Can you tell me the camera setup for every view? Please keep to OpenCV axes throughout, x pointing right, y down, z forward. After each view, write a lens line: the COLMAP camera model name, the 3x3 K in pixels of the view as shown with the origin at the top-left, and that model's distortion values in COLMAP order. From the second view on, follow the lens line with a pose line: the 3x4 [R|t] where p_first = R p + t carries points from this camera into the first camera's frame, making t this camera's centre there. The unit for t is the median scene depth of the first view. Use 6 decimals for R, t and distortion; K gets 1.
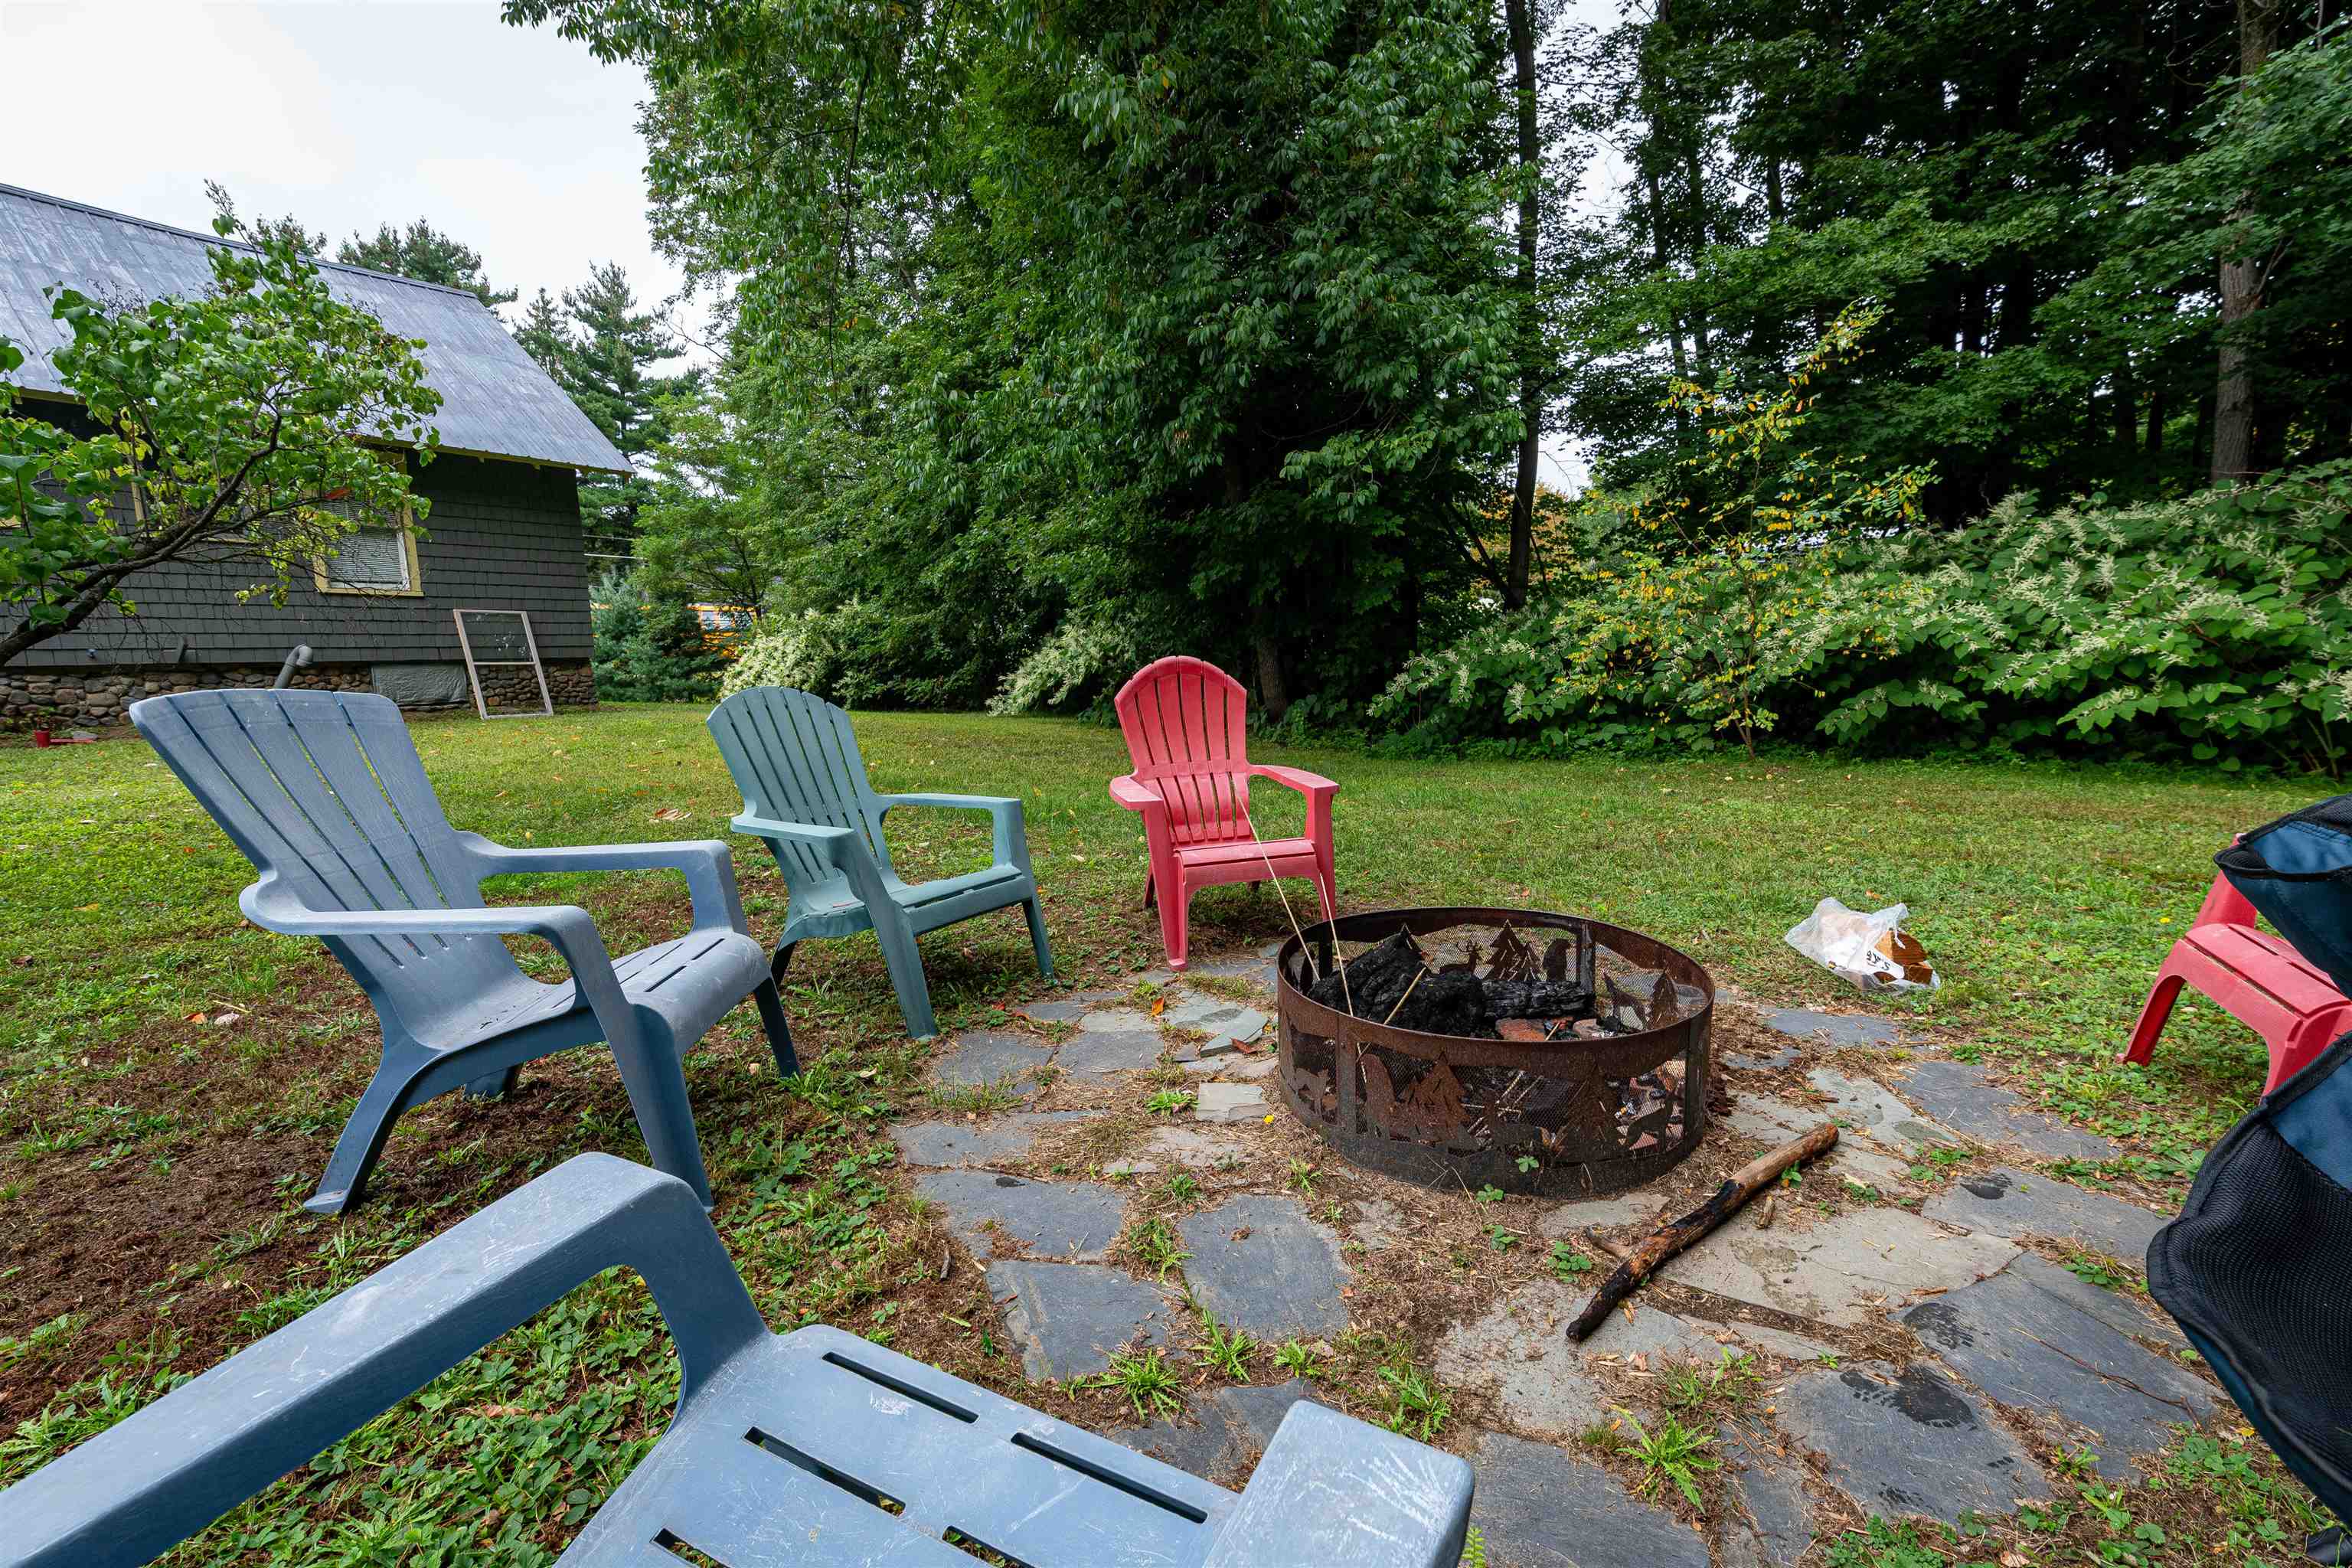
lens RADIAL K [[997.0, 0, 1177.9], [0, 997.0, 806.0], [0, 0, 1]] dist [-0.000817, 0.000523]
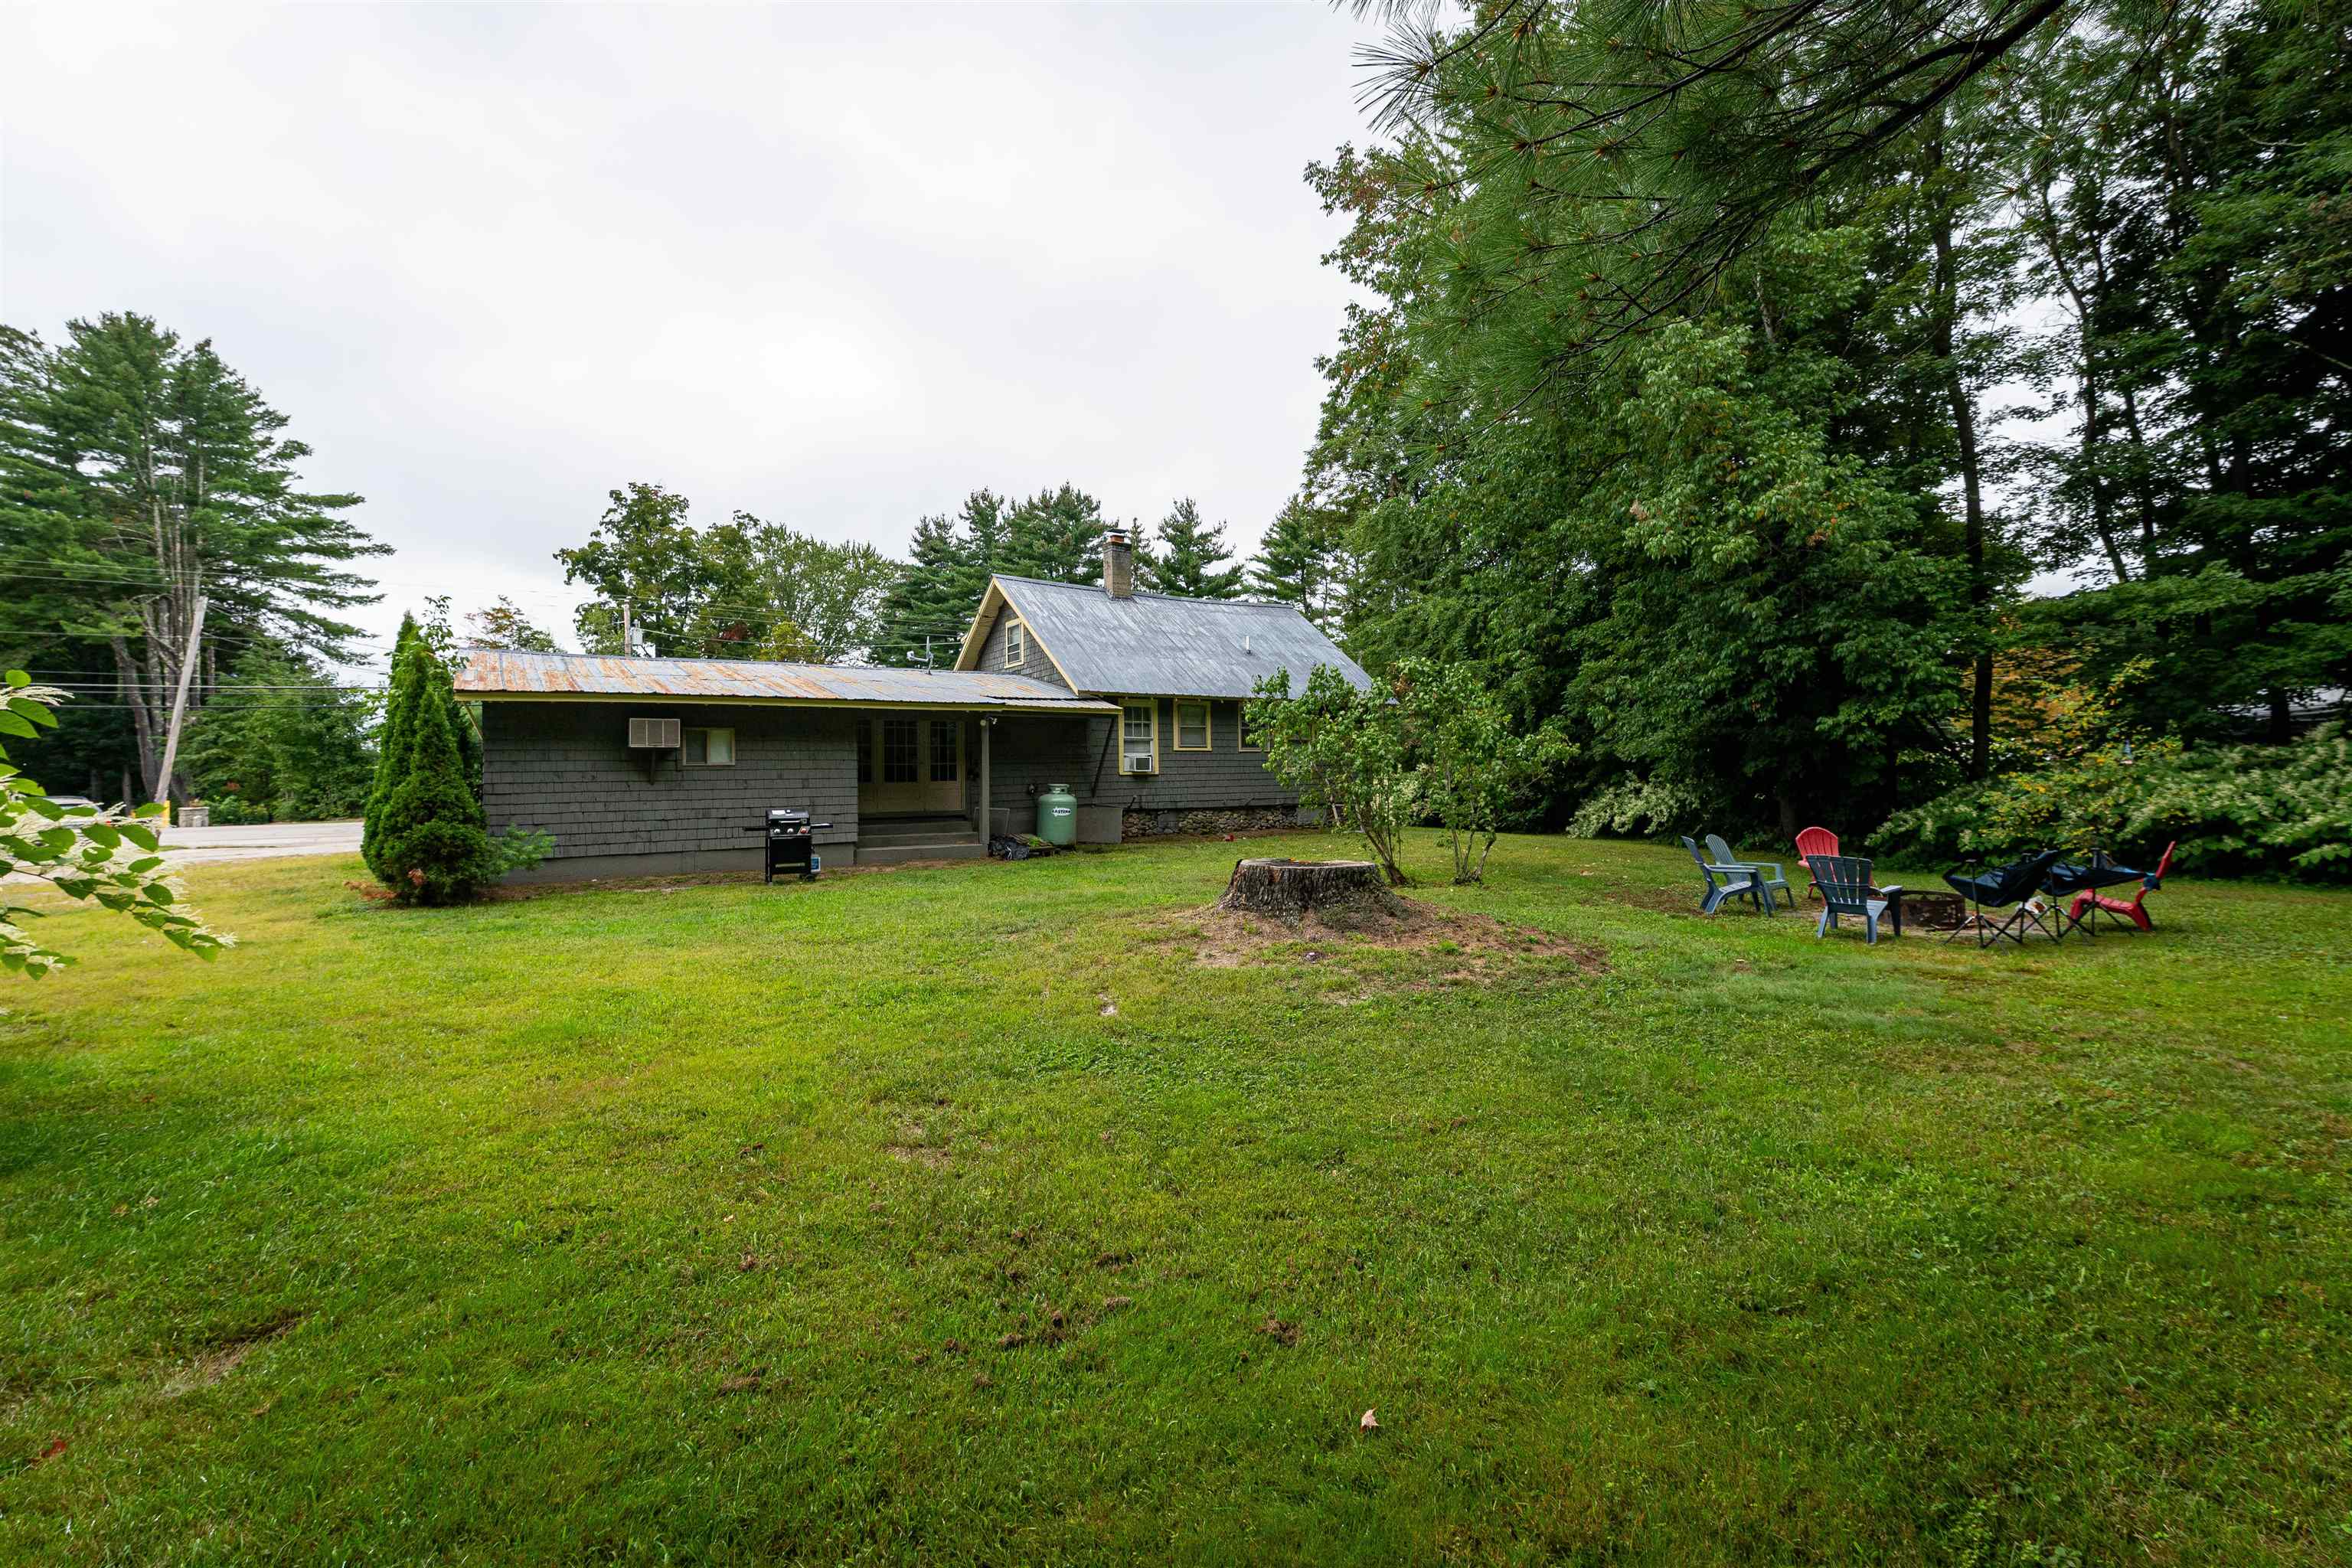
lens RADIAL K [[997.0, 0, 1196.3], [0, 997.0, 757.3], [0, 0, 1]] dist [-0.000817, 0.000523]
pose [[0.928439, -0.001031, -0.371483, -0.143001], [-0.060158, 0.986380, -0.153088, 0.054591], [0.366581, 0.164480, 0.915732, -0.603915]]
